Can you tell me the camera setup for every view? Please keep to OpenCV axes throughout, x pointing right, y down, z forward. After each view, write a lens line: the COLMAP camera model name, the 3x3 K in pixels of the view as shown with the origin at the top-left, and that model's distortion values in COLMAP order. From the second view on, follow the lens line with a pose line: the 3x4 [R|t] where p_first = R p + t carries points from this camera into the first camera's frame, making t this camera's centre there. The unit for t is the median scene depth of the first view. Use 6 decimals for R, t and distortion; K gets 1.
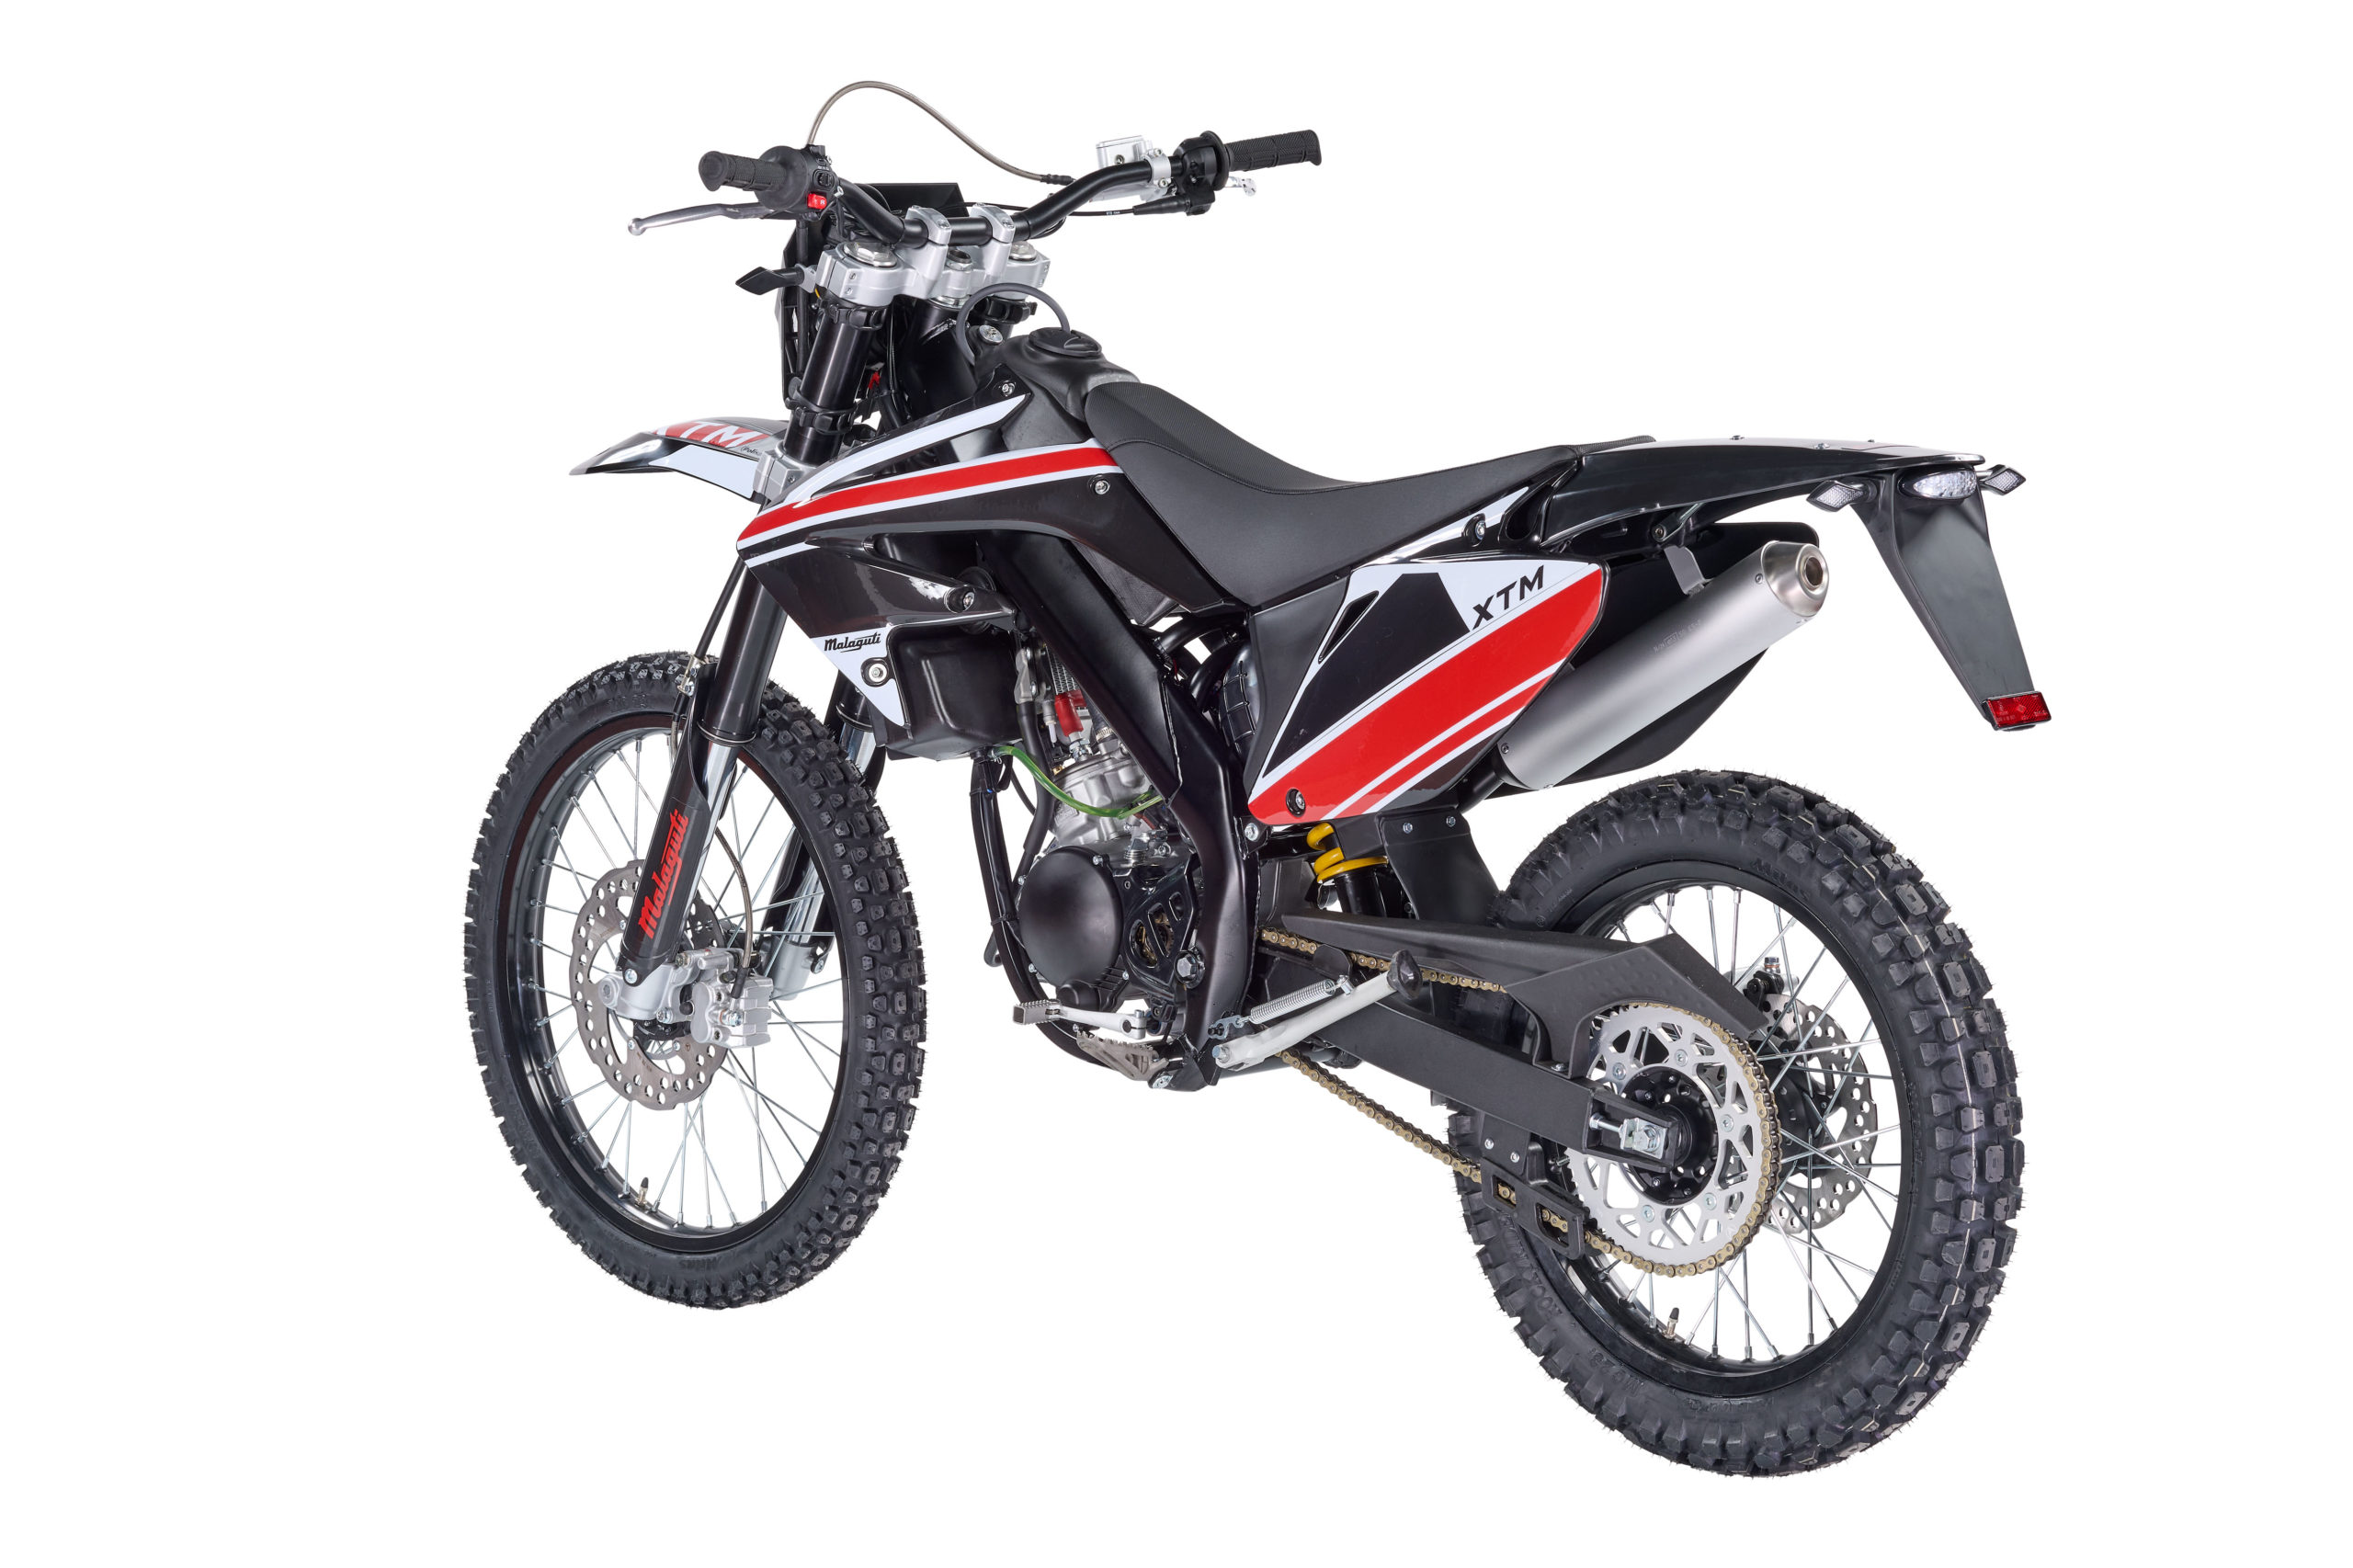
lens RADIAL K [[7455.1, 0, 1176.5], [0, 7455.1, 784.0], [0, 0, 1]] dist [0.050488, 0.225178]
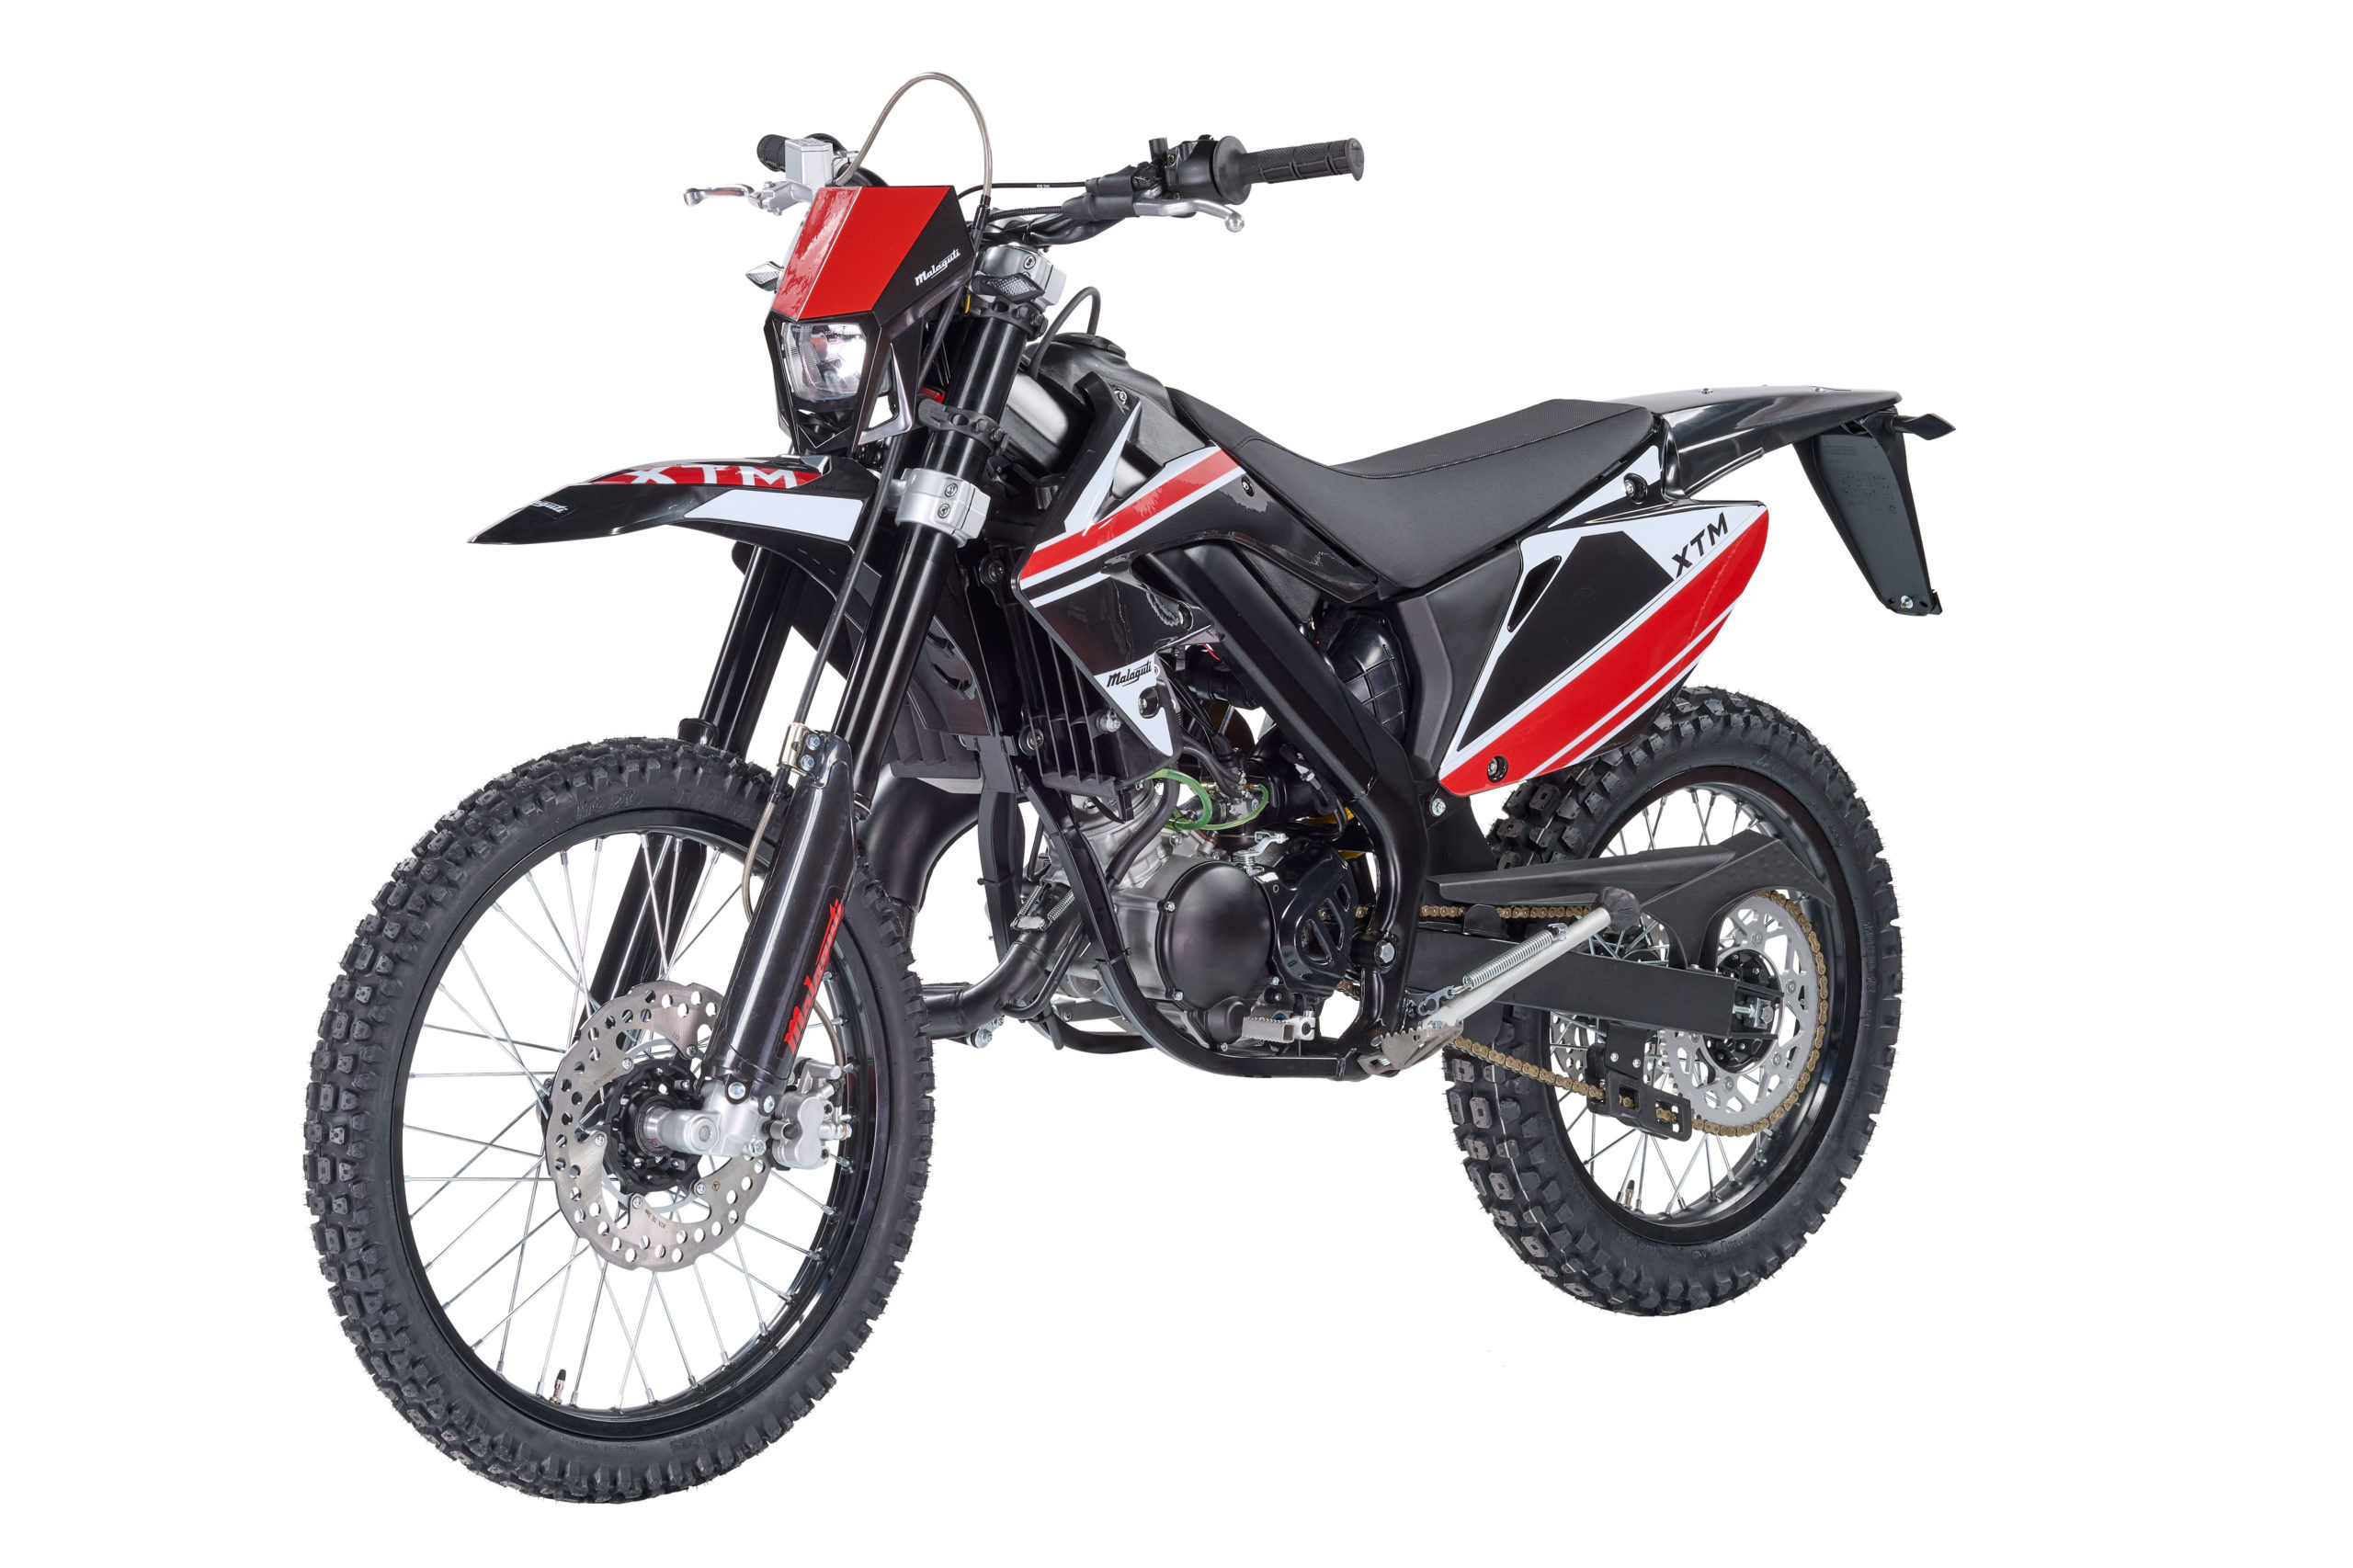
lens RADIAL K [[7455.1, 0, 1176.5], [0, 7455.1, 784.0], [0, 0, 1]] dist [0.050488, 0.225178]
pose [[0.019007, -0.084938, 0.996205, -1.036198], [0.101091, 0.991442, 0.082603, -0.087108], [-0.994696, 0.099137, 0.027431, 1.032857]]
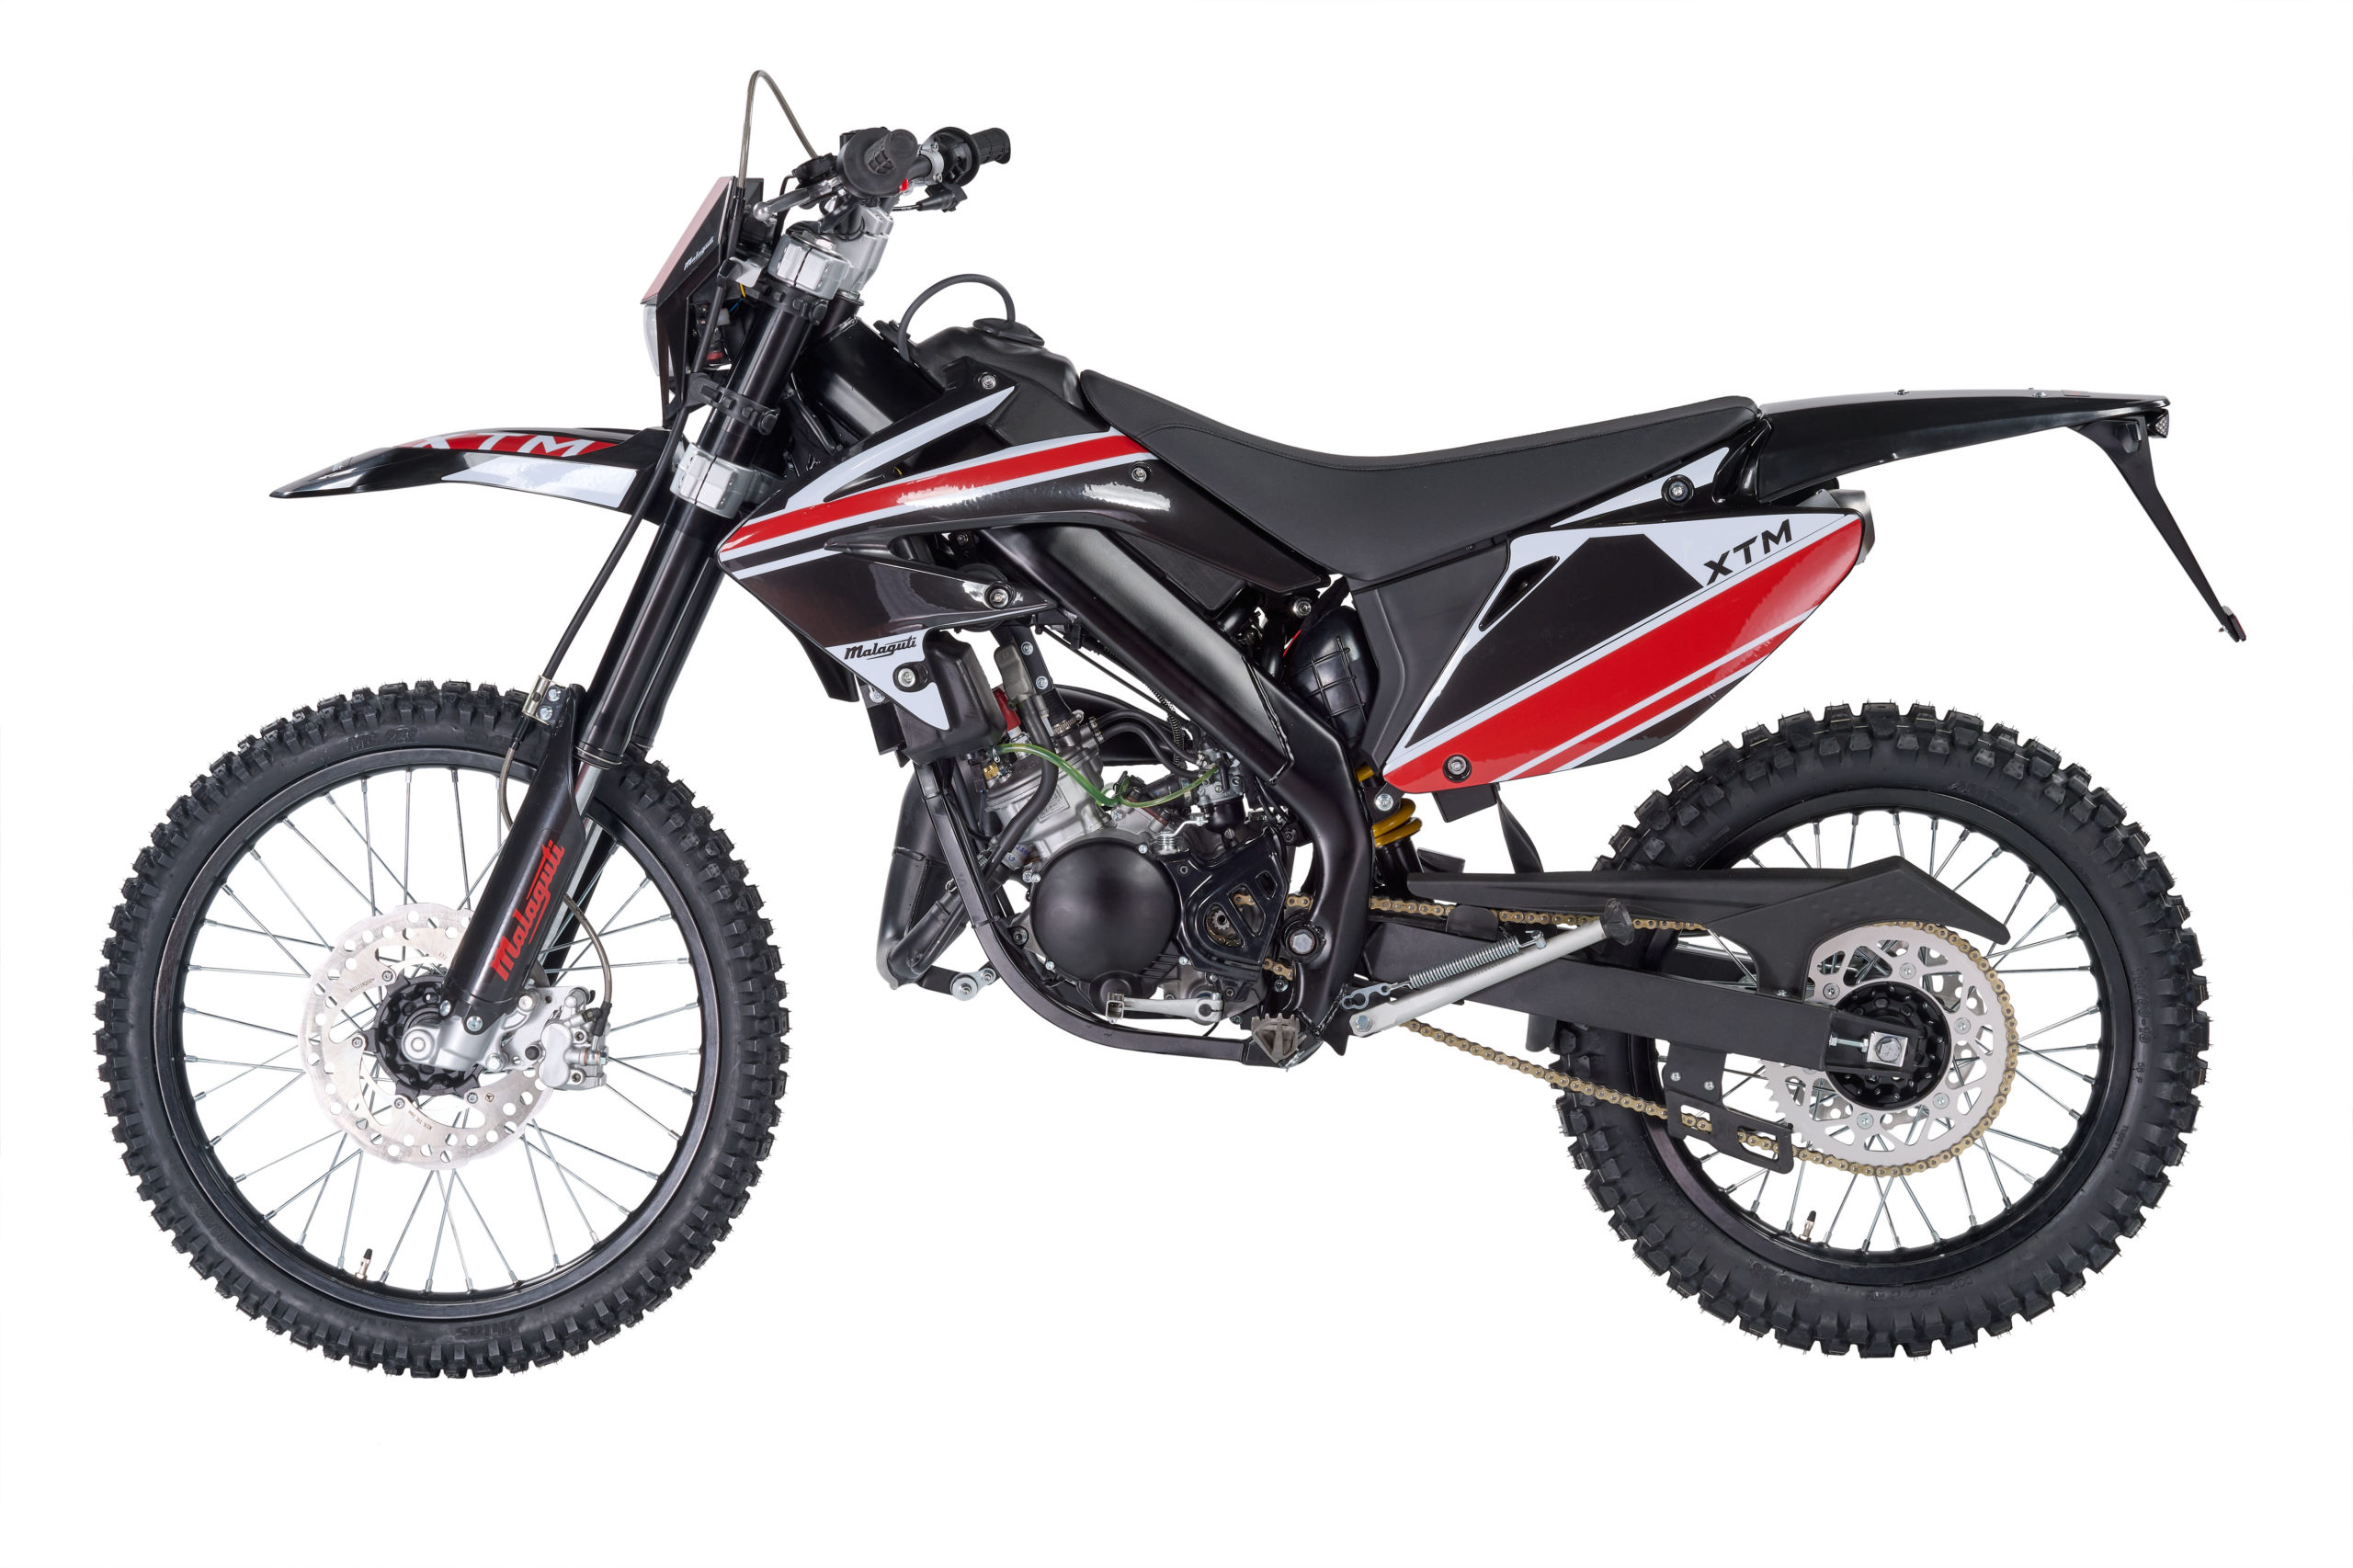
lens RADIAL K [[7455.1, 0, 1176.5], [0, 7455.1, 784.0], [0, 0, 1]] dist [0.050488, 0.225178]
pose [[0.711789, -0.070343, 0.698862, -0.740192], [0.074146, 0.996938, 0.024828, -0.024099], [-0.698469, 0.034145, 0.714825, 0.298662]]
